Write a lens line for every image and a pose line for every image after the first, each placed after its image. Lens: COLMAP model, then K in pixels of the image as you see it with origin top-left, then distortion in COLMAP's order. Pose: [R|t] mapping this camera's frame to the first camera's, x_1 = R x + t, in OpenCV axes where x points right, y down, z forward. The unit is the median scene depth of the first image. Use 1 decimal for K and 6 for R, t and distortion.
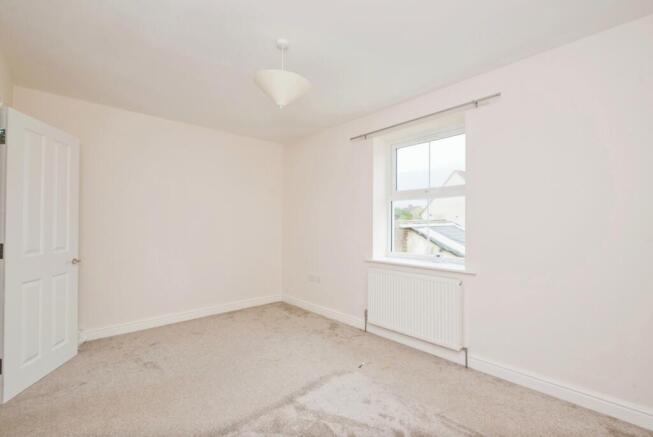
lens RADIAL K [[296.4, 0, 328.7], [0, 296.4, 215.3], [0, 0, 1]] dist [0.003475, -0.000630]
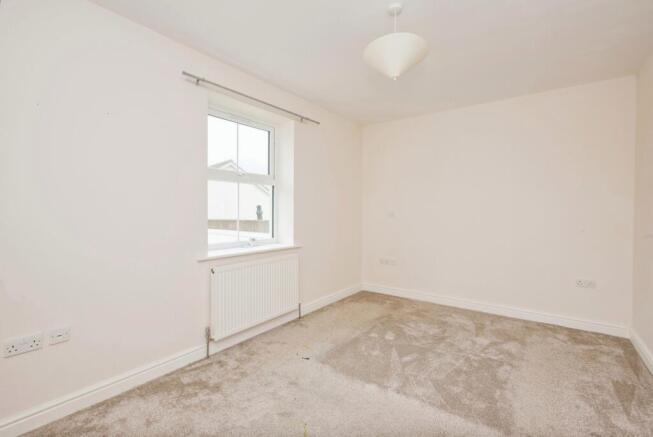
lens RADIAL K [[296.4, 0, 328.7], [0, 296.4, 215.3], [0, 0, 1]] dist [0.003475, -0.000630]
pose [[-0.197489, -0.016976, 0.980158, -0.678090], [-0.030582, 0.999470, 0.011149, 0.029449], [-0.979828, -0.027774, -0.197903, 0.916273]]
